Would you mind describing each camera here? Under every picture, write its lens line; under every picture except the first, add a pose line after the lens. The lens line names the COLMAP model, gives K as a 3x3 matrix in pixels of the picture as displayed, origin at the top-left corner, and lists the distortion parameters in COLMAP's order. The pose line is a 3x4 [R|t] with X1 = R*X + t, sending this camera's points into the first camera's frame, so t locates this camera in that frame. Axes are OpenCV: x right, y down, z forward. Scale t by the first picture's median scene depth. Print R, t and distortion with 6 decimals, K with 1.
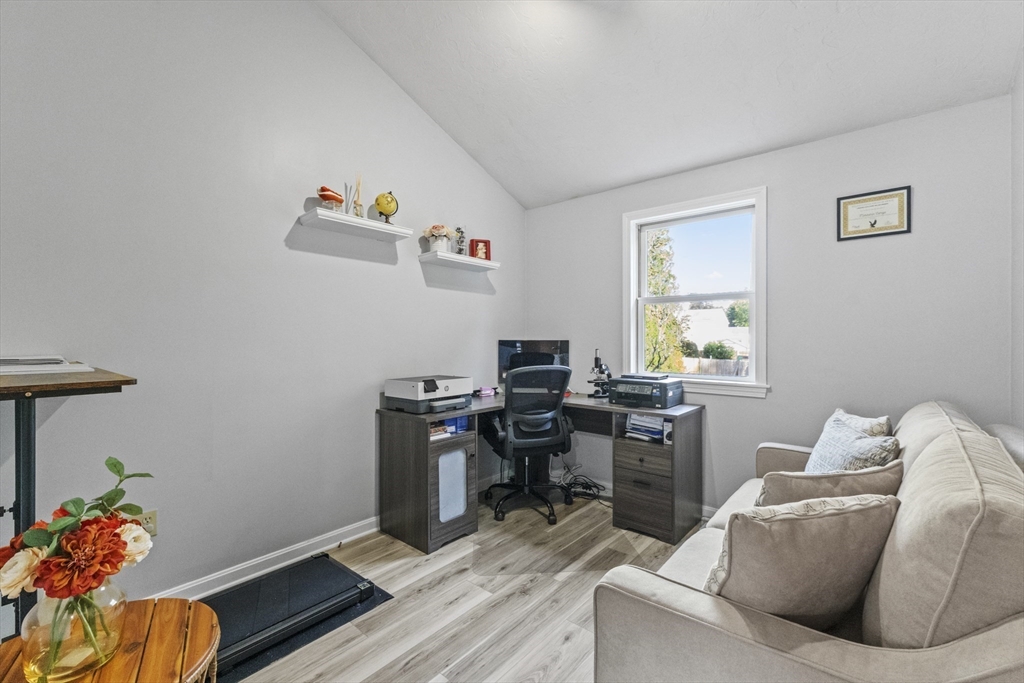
lens RADIAL K [[434.0, 0, 511.4], [0, 434.0, 339.1], [0, 0, 1]] dist [0.006762, -0.000103]
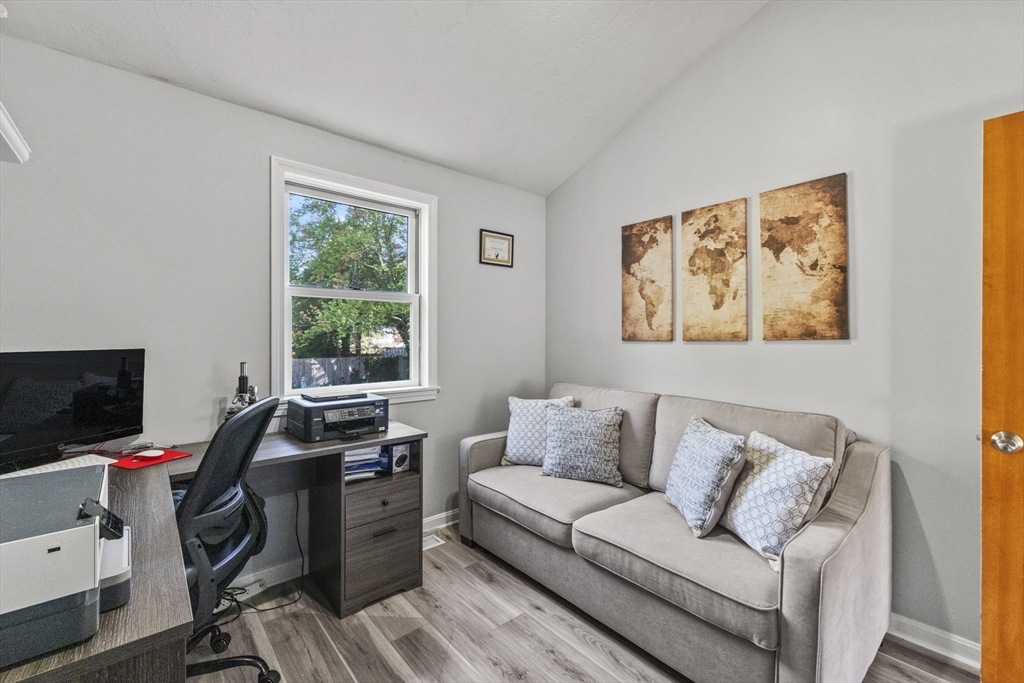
lens RADIAL K [[434.0, 0, 513.2], [0, 434.0, 338.3], [0, 0, 1]] dist [0.006762, -0.000103]
pose [[0.150992, -0.005665, 0.988519, -0.423299], [0.001982, 0.999983, 0.005428, -0.016181], [-0.988533, 0.001139, 0.151001, 0.660860]]
